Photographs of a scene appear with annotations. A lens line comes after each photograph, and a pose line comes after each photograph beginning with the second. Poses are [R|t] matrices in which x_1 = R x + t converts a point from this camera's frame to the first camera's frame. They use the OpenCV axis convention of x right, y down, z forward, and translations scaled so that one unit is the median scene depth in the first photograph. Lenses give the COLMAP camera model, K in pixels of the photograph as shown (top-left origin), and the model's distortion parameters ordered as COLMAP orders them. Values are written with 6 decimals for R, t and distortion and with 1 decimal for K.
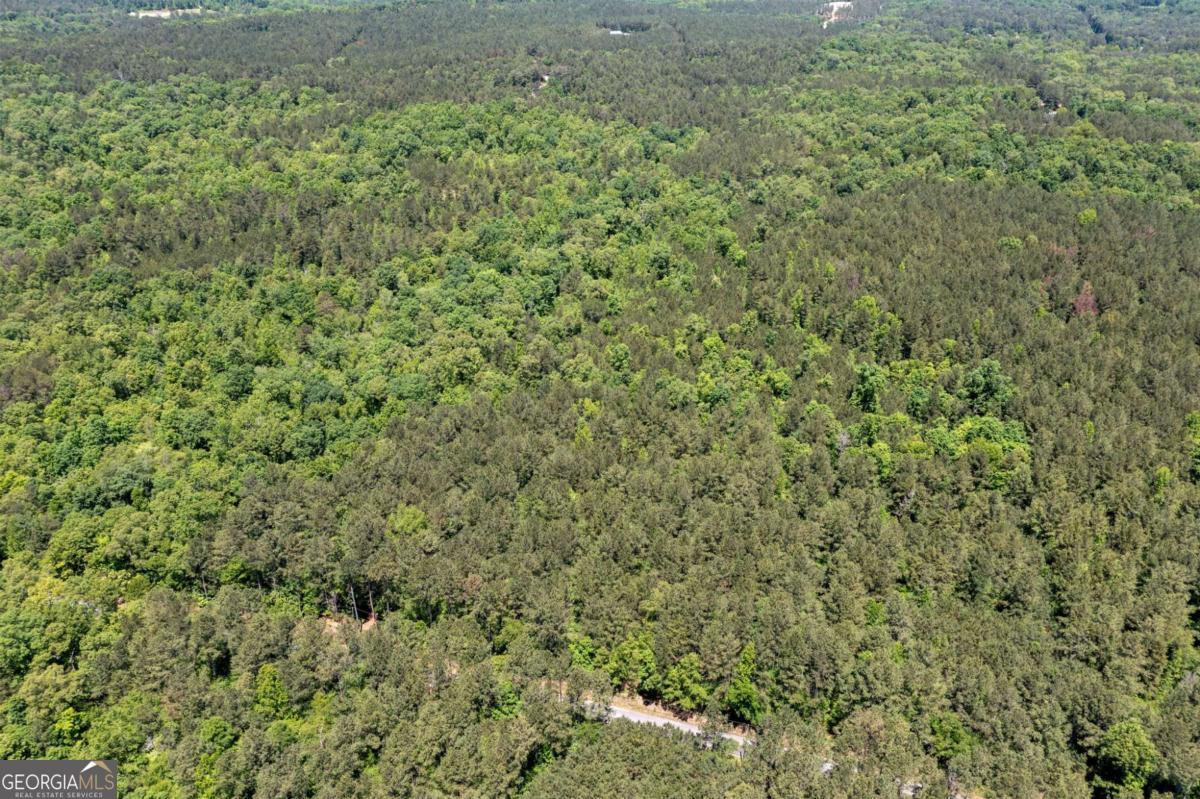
lens RADIAL K [[934.4, 0, 605.4], [0, 934.4, 398.0], [0, 0, 1]] dist [-0.013874, -0.001360]
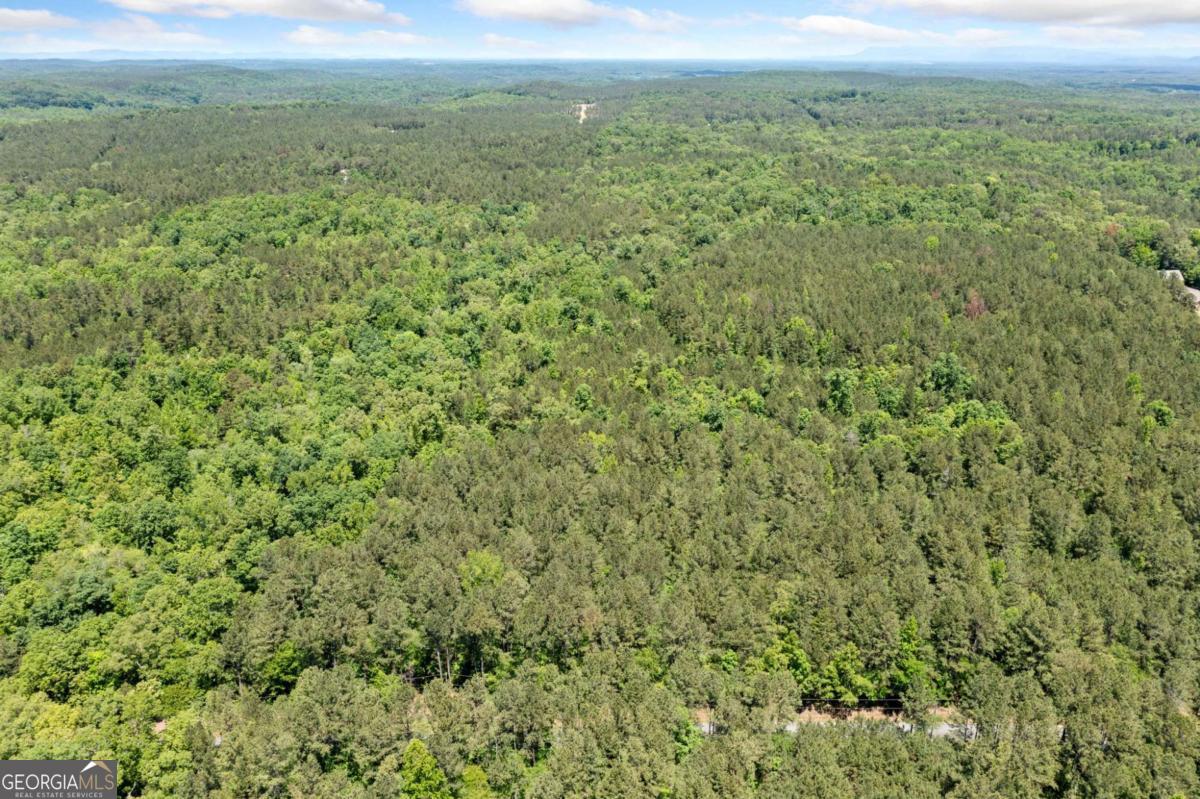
lens RADIAL K [[934.4, 0, 605.4], [0, 934.4, 398.0], [0, 0, 1]] dist [-0.013874, -0.001360]
pose [[0.959332, -0.108677, 0.260523, -0.242472], [0.136981, 0.986196, -0.093020, 0.055508], [-0.246818, 0.124923, 0.960976, 0.081359]]
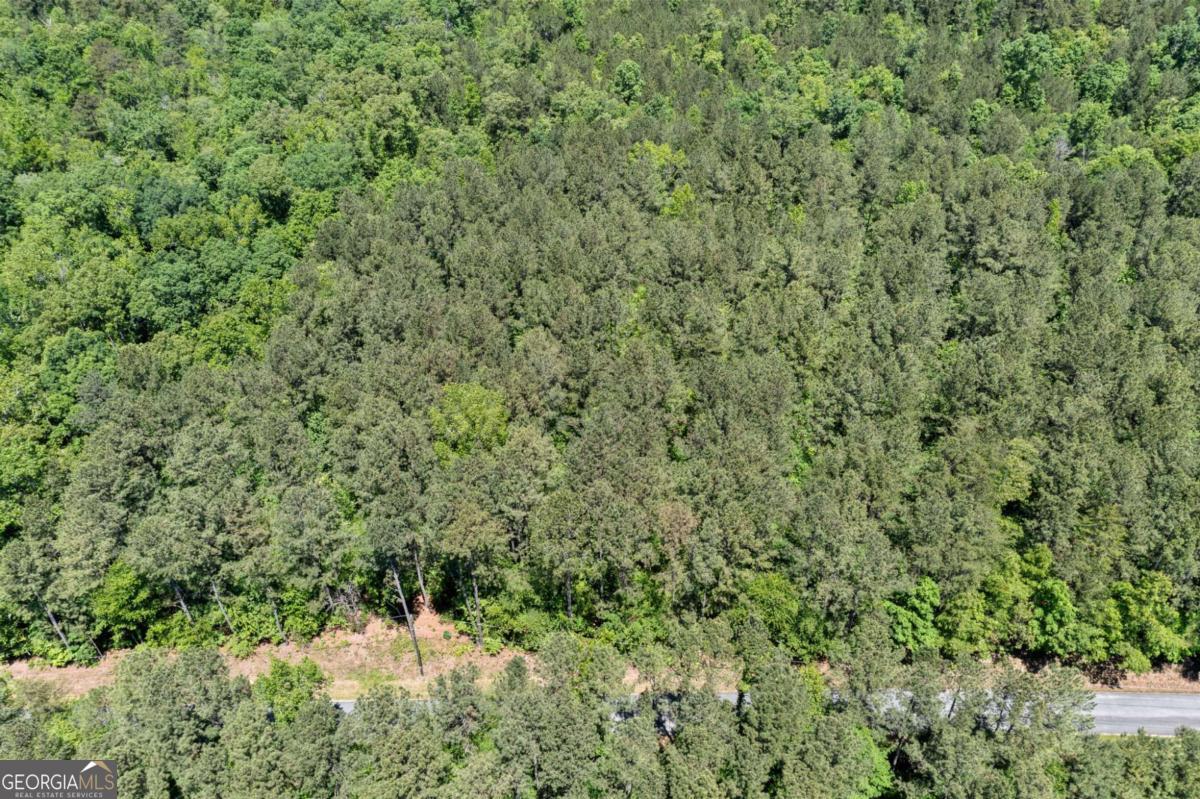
lens RADIAL K [[934.4, 0, 605.4], [0, 934.4, 398.0], [0, 0, 1]] dist [-0.013874, -0.001360]
pose [[0.963951, -0.186292, 0.189985, -0.182213], [0.140149, 0.962418, 0.232616, 0.015261], [-0.226180, -0.197604, 0.953832, 0.404106]]
